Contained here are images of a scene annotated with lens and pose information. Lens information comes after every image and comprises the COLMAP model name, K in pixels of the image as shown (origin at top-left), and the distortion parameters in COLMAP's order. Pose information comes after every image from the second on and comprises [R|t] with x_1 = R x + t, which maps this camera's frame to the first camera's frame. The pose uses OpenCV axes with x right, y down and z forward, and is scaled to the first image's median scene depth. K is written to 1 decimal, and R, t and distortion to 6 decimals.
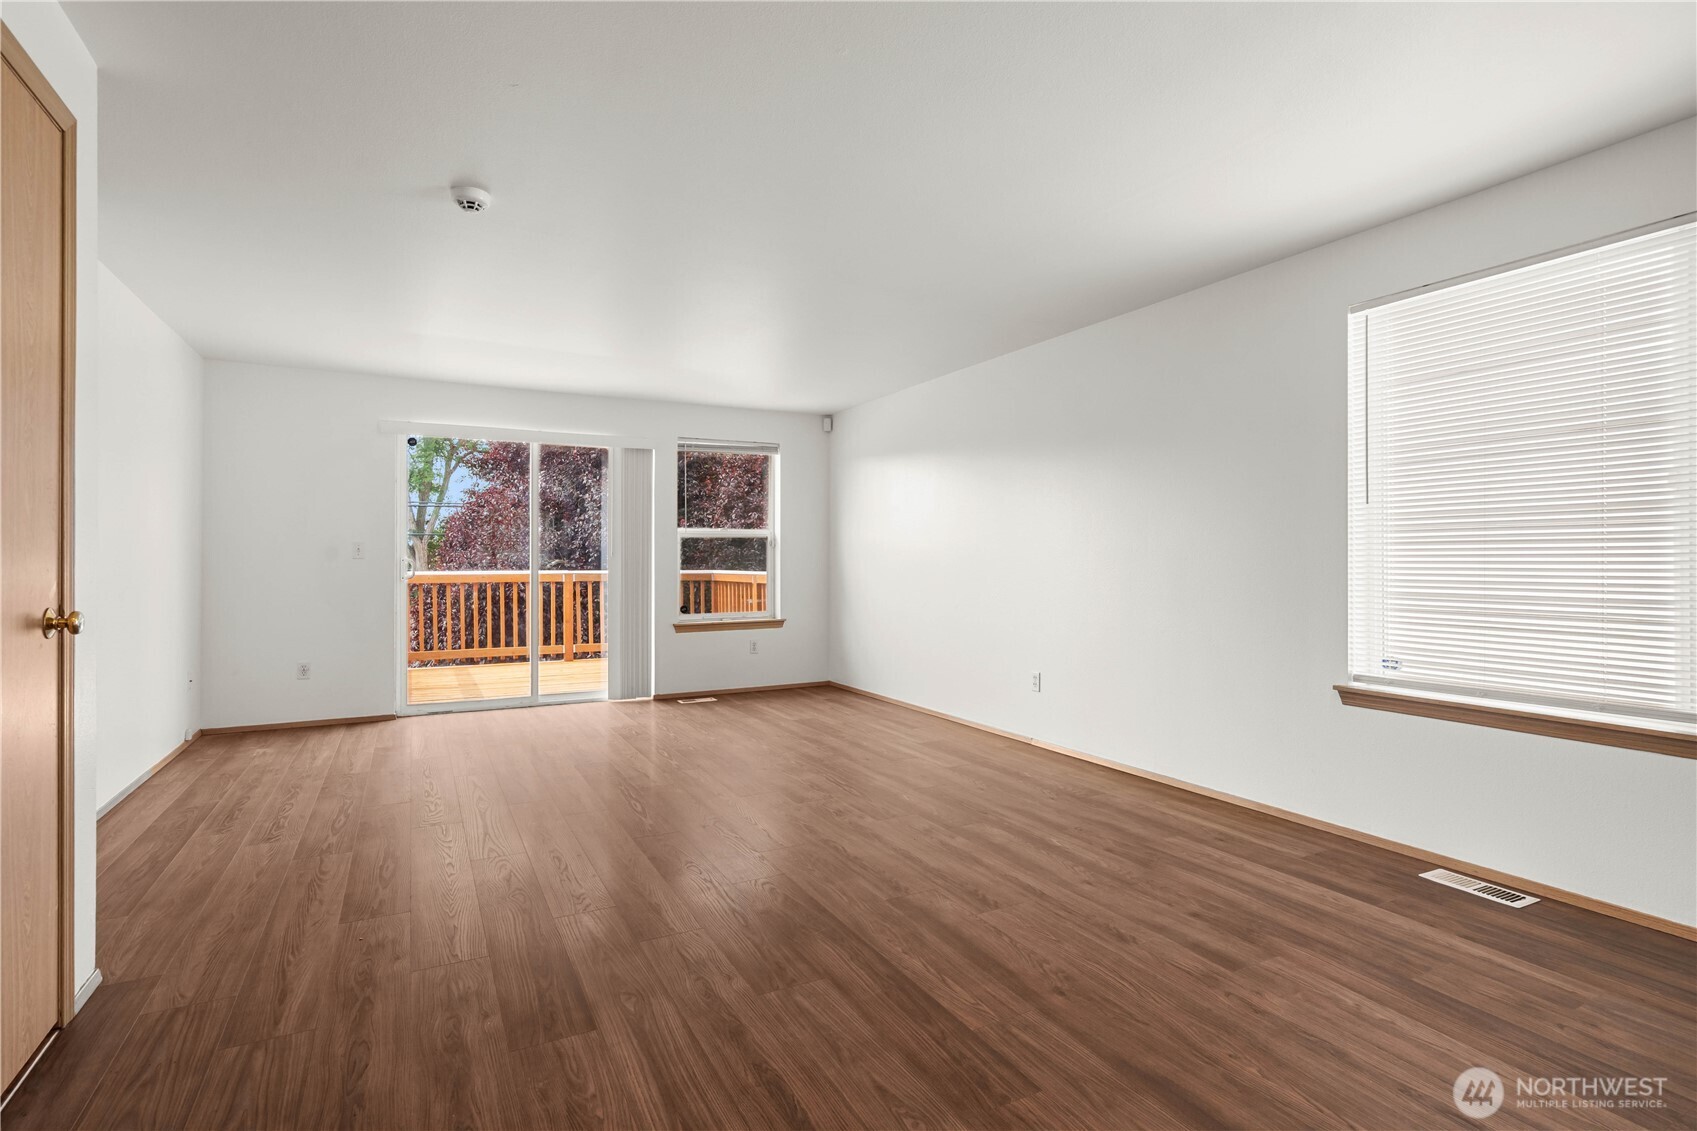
lens RADIAL K [[814.9, 0, 825.9], [0, 814.9, 557.6], [0, 0, 1]] dist [0.000826, 0.000384]
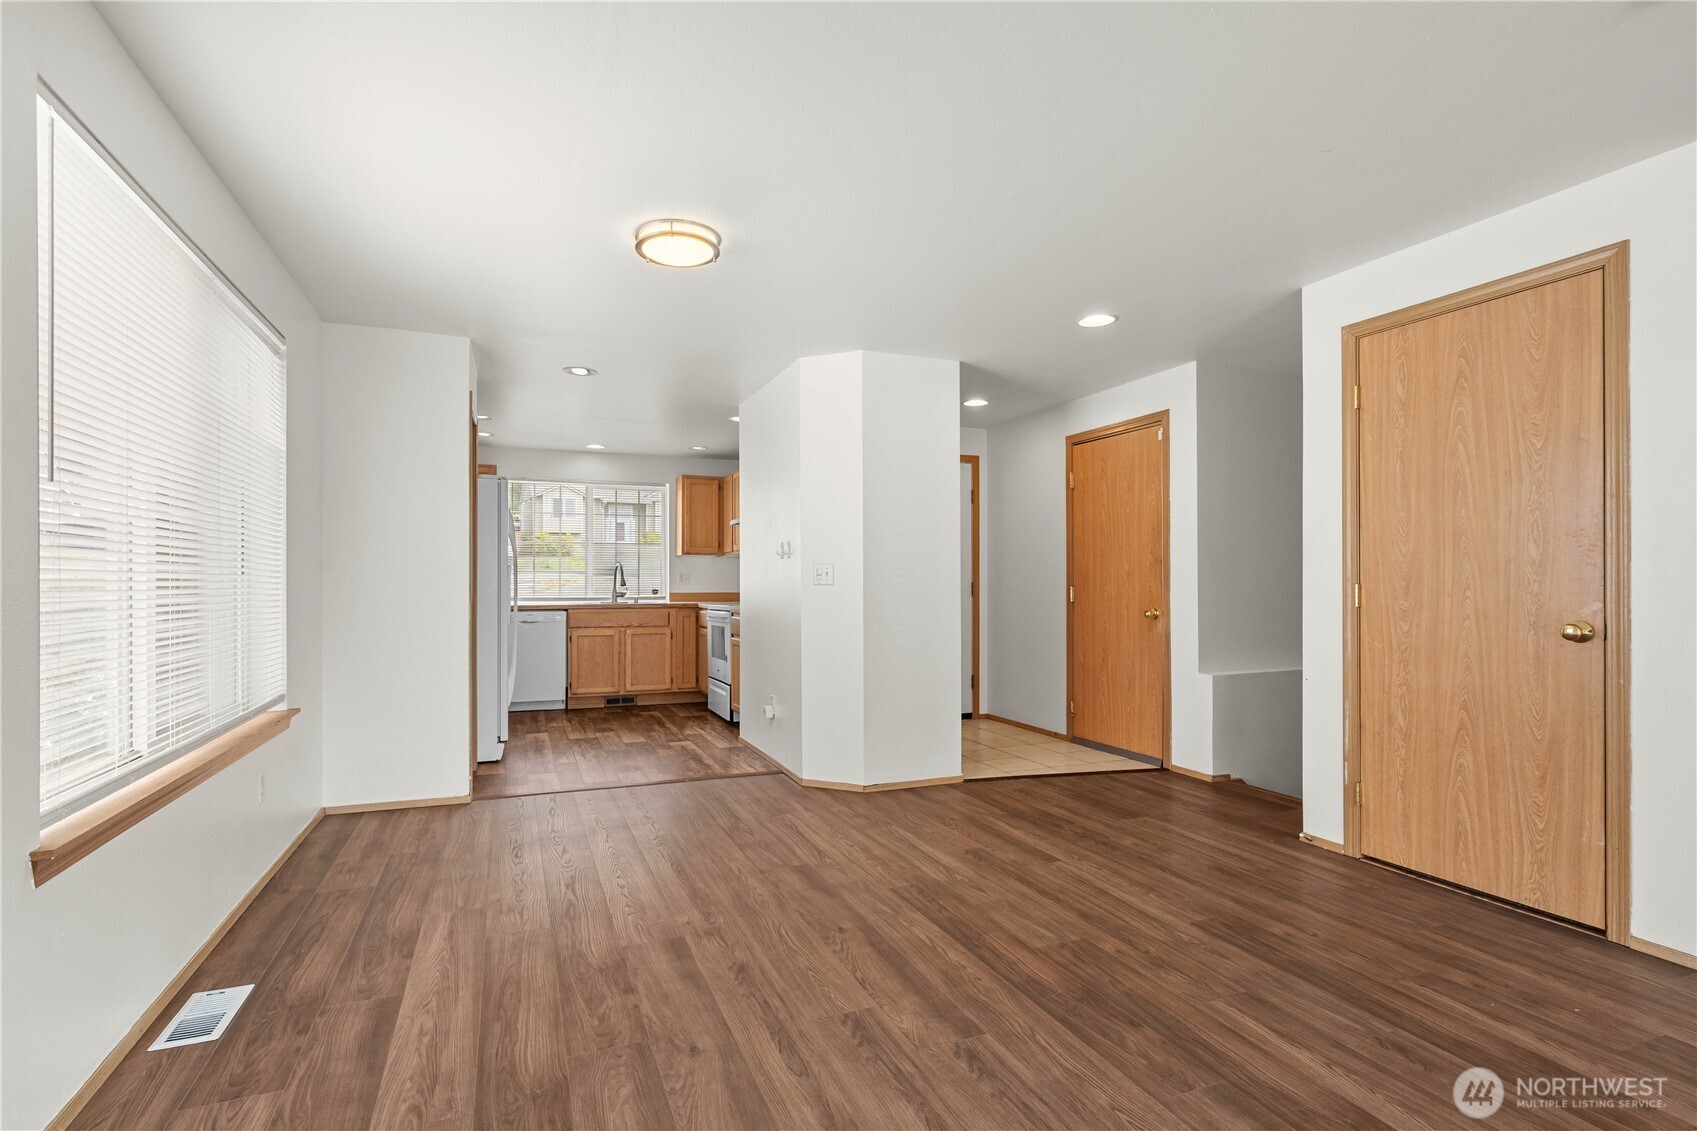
lens RADIAL K [[802.5, 0, 831.5], [0, 802.5, 590.4], [0, 0, 1]] dist [-0.006460, -0.000520]
pose [[-0.996134, 0.000358, 0.087851, 0.138070], [0.000752, 0.999990, 0.004454, 0.002271], [-0.087848, 0.004502, -0.996124, 1.599639]]
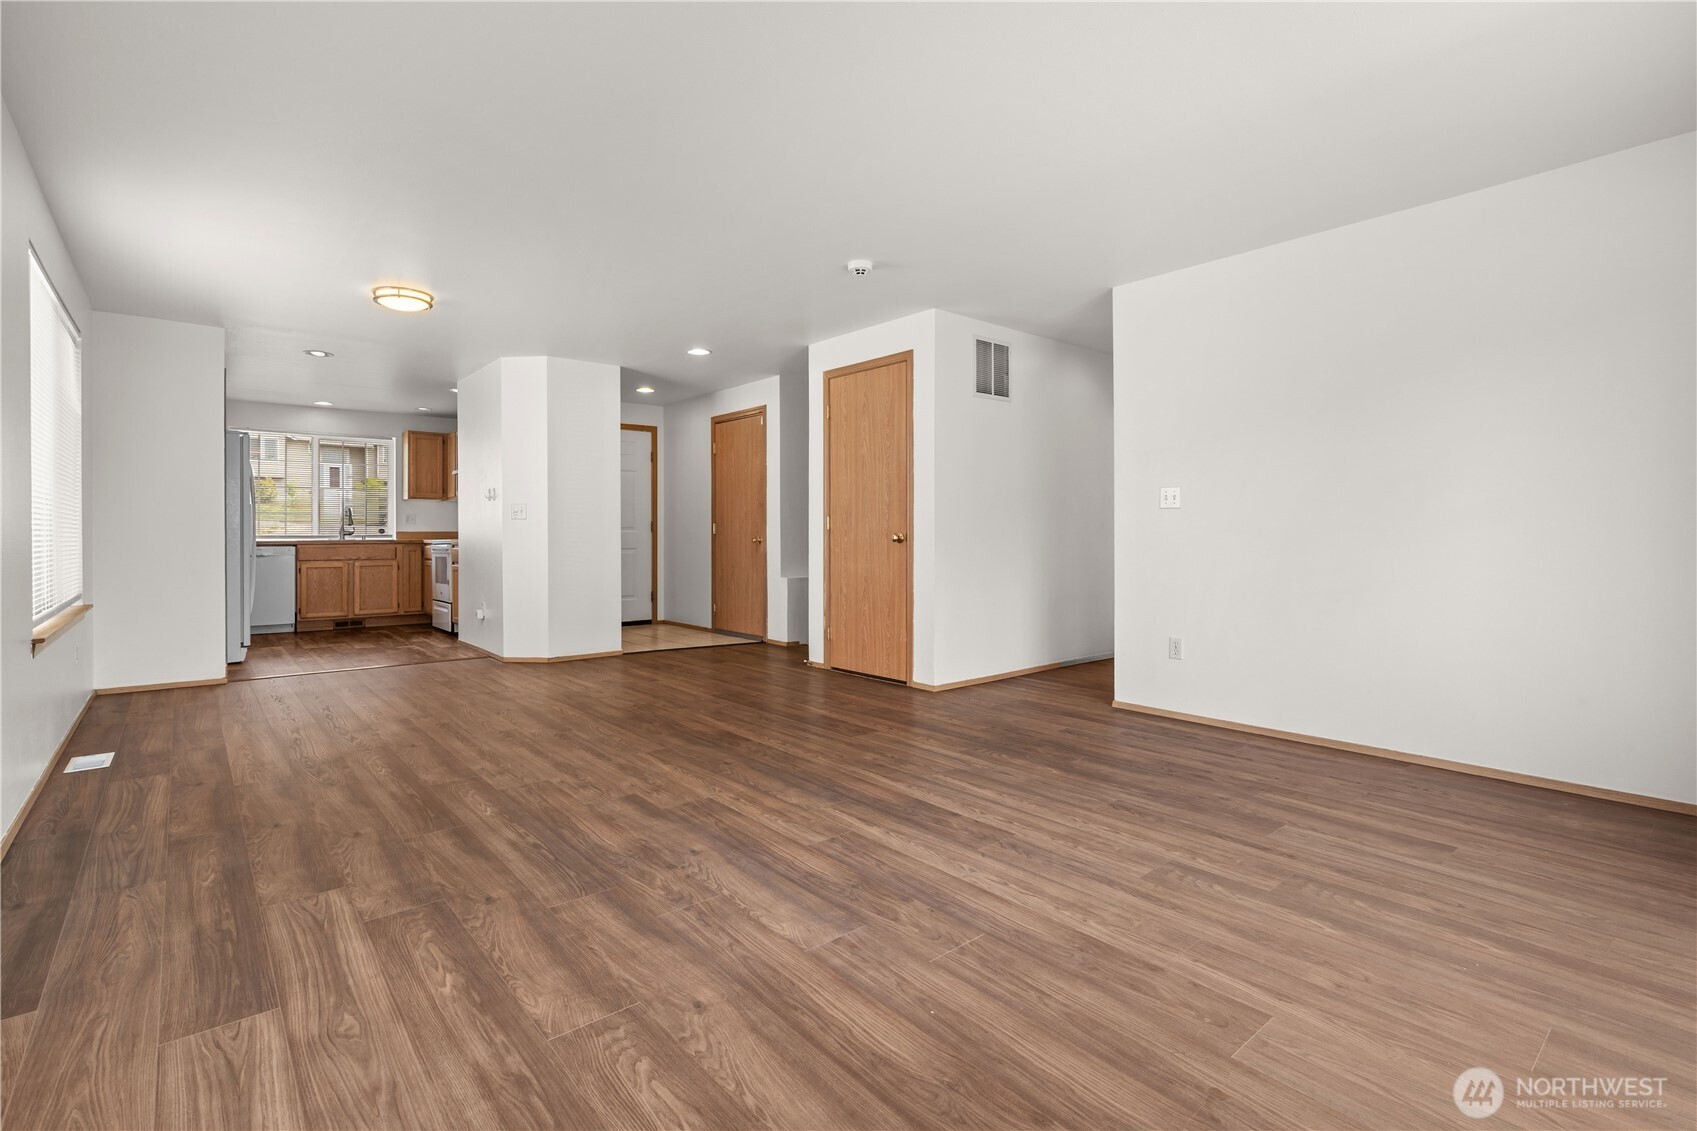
lens RADIAL K [[793.3, 0, 843.0], [0, 793.3, 539.5], [0, 0, 1]] dist [-0.006332, -0.000384]
pose [[-0.973980, 0.004114, -0.226598, -0.080136], [0.003586, 0.999990, 0.002739, 0.050990], [0.226607, 0.001855, -0.973984, 2.361854]]
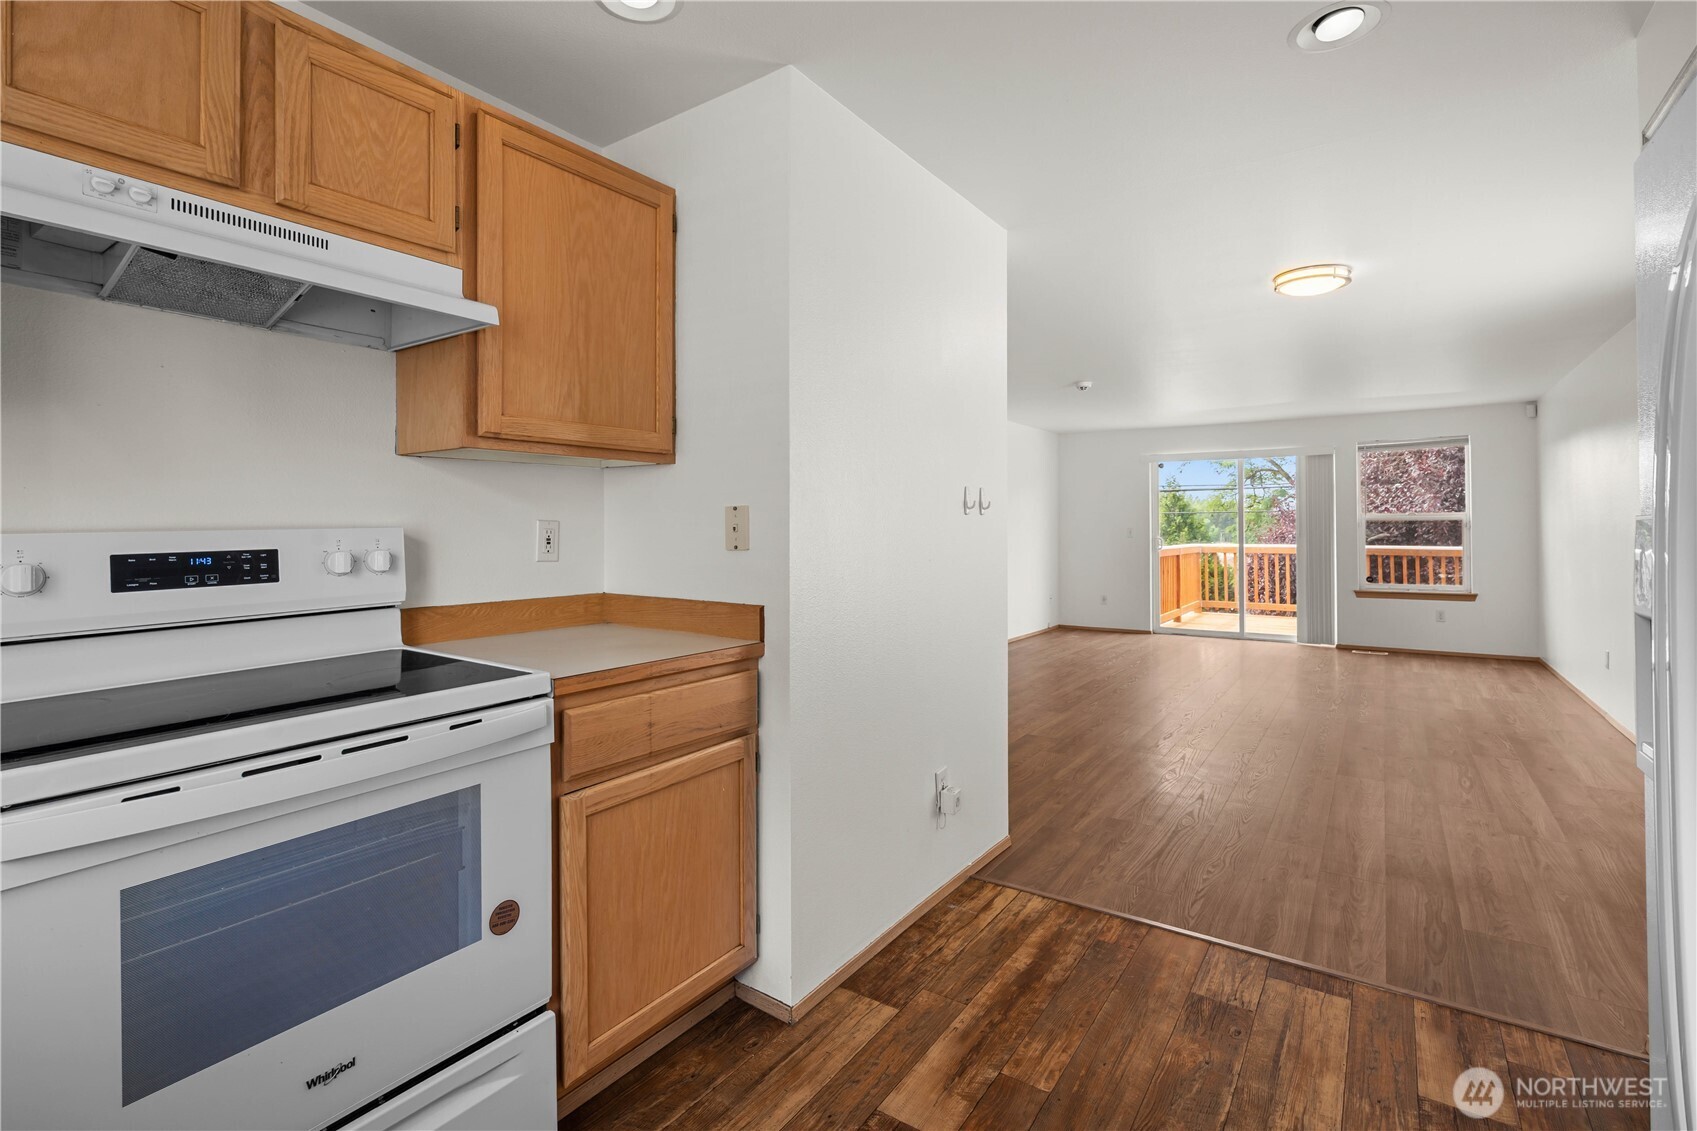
lens RADIAL K [[781.2, 0, 842.3], [0, 781.2, 520.5], [0, 0, 1]] dist [0.000648, -0.000315]
pose [[0.475231, -0.010294, -0.879801, 1.148044], [0.003559, 0.999946, -0.009778, -0.040224], [0.879854, 0.001516, 0.475242, -0.625151]]
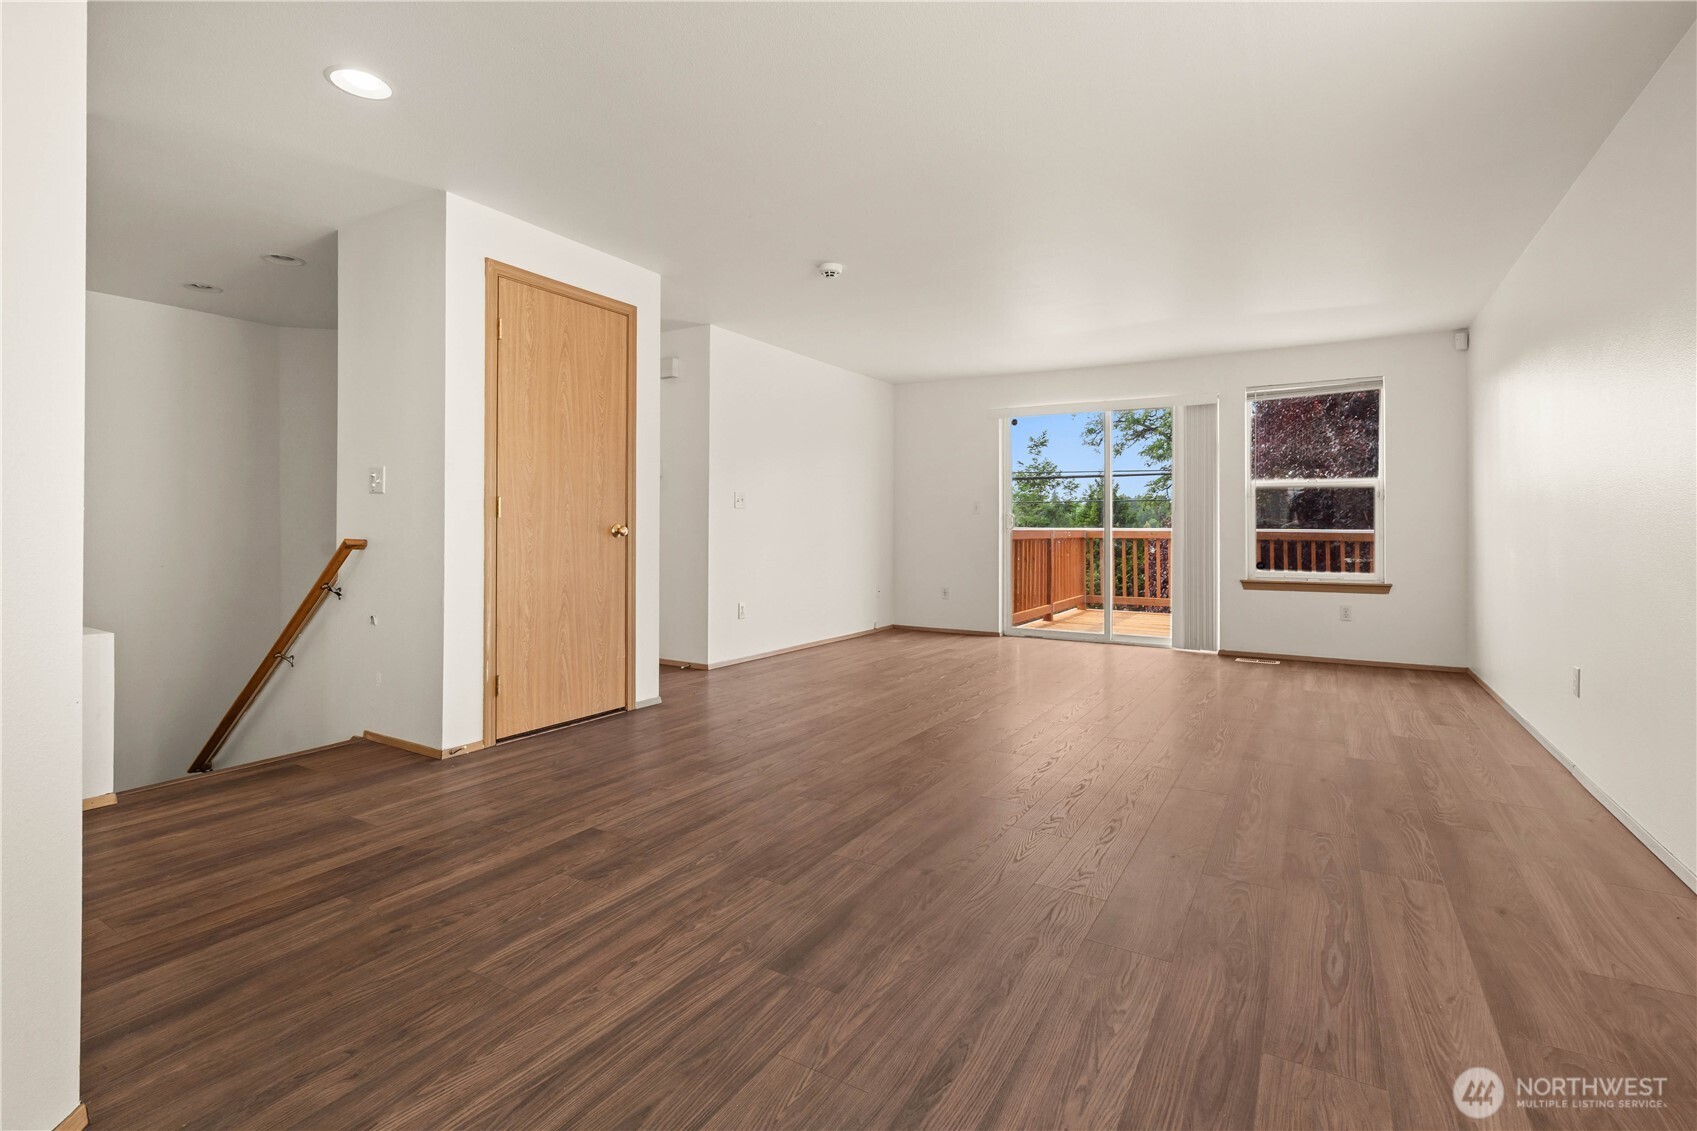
lens RADIAL K [[785.1, 0, 844.6], [0, 785.1, 520.1], [0, 0, 1]] dist [-0.003234, 0.000663]
pose [[0.528277, -0.004126, -0.849062, 0.818335], [-0.003345, 0.999970, -0.006940, 0.041574], [0.849066, 0.006507, 0.528247, 0.238605]]
